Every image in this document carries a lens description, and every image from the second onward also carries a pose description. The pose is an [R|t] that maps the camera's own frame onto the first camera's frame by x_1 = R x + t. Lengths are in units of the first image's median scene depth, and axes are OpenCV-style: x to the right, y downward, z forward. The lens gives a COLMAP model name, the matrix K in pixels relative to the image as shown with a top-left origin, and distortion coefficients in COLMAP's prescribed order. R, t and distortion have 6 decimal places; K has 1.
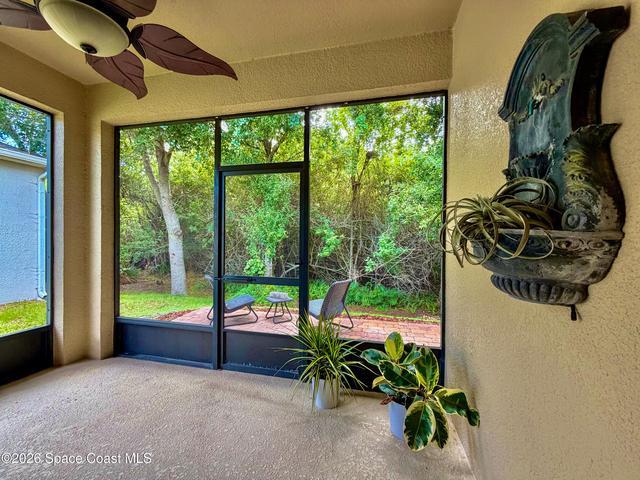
lens RADIAL K [[255.5, 0, 321.5], [0, 255.5, 240.6], [0, 0, 1]] dist [0.000461, 0.000003]
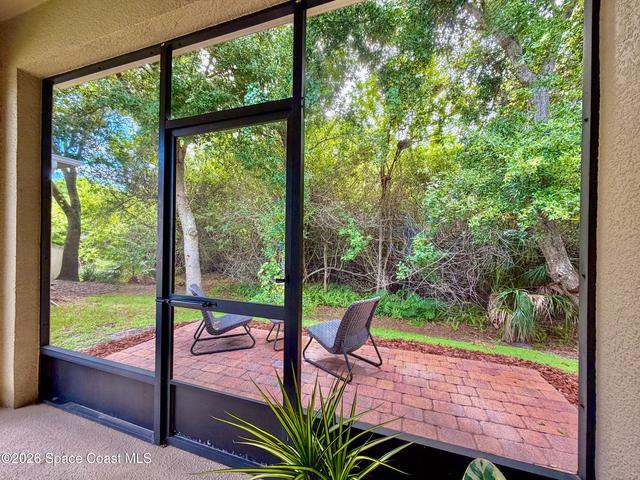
lens RADIAL K [[255.5, 0, 321.9], [0, 255.5, 240.6], [0, 0, 1]] dist [0.000461, 0.000003]
pose [[0.994128, 0.004158, -0.108133, 0.015379], [-0.004951, 0.999963, -0.007067, 0.001815], [0.108100, 0.007560, 0.994111, 0.121857]]
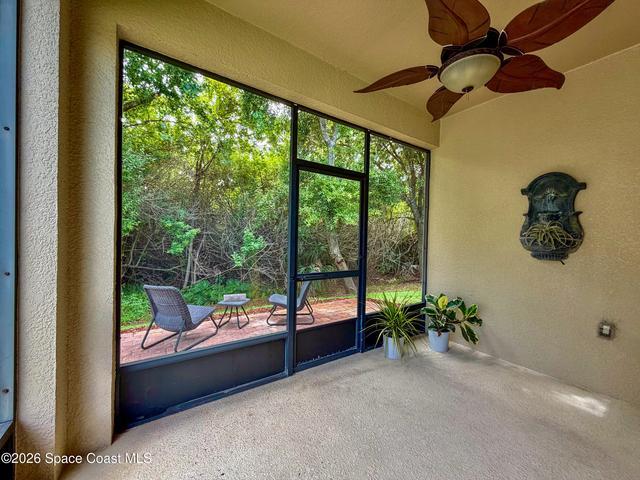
lens RADIAL K [[255.5, 0, 321.2], [0, 255.5, 239.1], [0, 0, 1]] dist [0.000461, 0.000003]
pose [[0.682918, -0.003257, 0.730488, -0.299784], [-0.010683, 0.999839, 0.014445, -0.003417], [-0.730417, -0.017668, 0.682773, 0.083852]]
